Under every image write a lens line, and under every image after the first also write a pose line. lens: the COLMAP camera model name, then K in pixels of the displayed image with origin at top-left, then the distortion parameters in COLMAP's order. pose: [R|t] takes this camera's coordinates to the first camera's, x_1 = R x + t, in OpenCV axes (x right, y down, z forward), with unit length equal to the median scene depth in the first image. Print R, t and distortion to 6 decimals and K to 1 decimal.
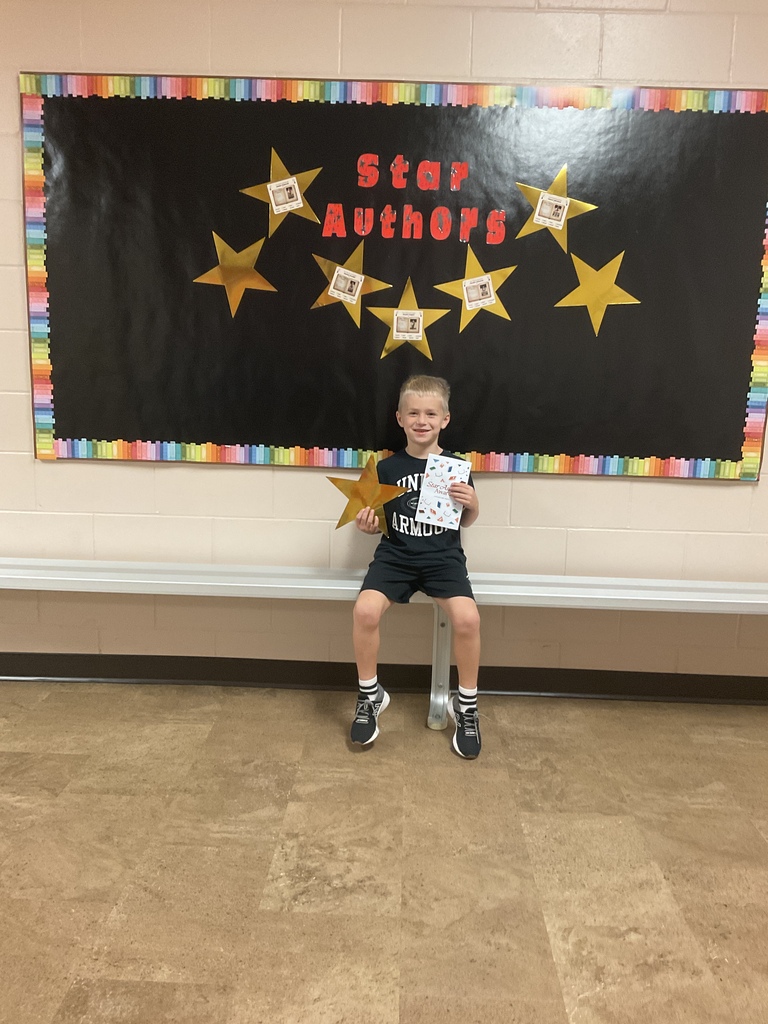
lens RADIAL K [[970.7, 0, 394.1], [0, 970.7, 494.2], [0, 0, 1]] dist [0.032329, -0.101186]
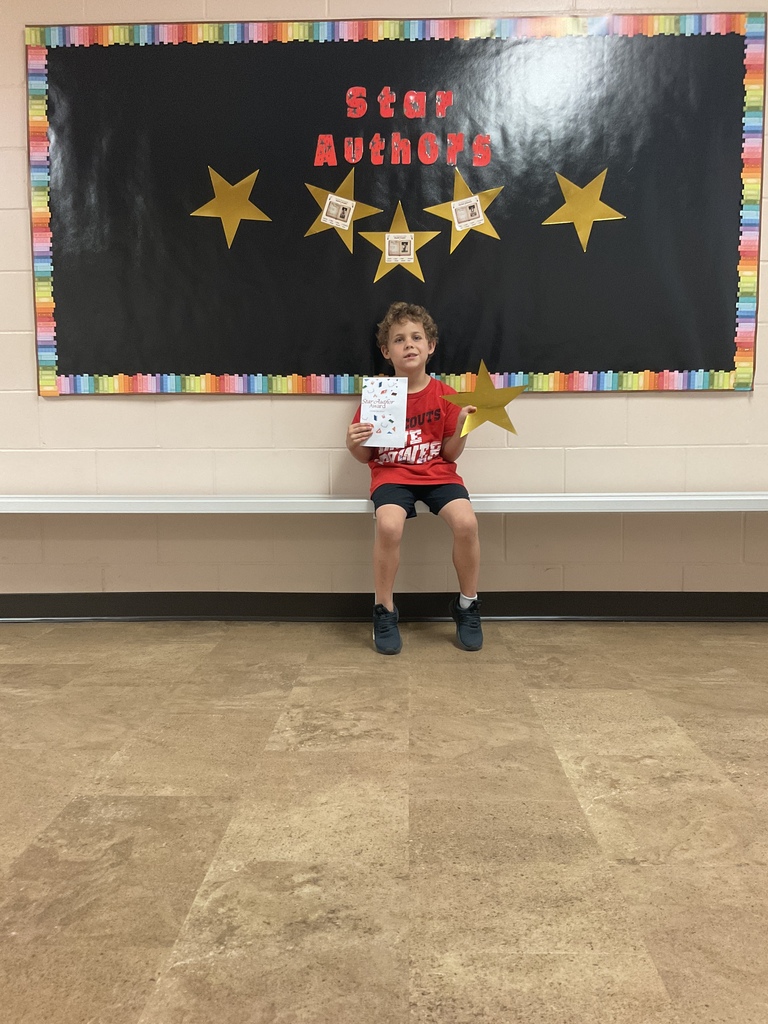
lens RADIAL K [[970.7, 0, 381.6], [0, 970.7, 518.0], [0, 0, 1]] dist [0.032329, -0.101186]
pose [[0.999389, -0.031840, -0.014409, 0.000834], [0.030423, 0.995508, -0.089661, 0.205164], [0.017199, 0.089168, 0.995868, 0.002586]]
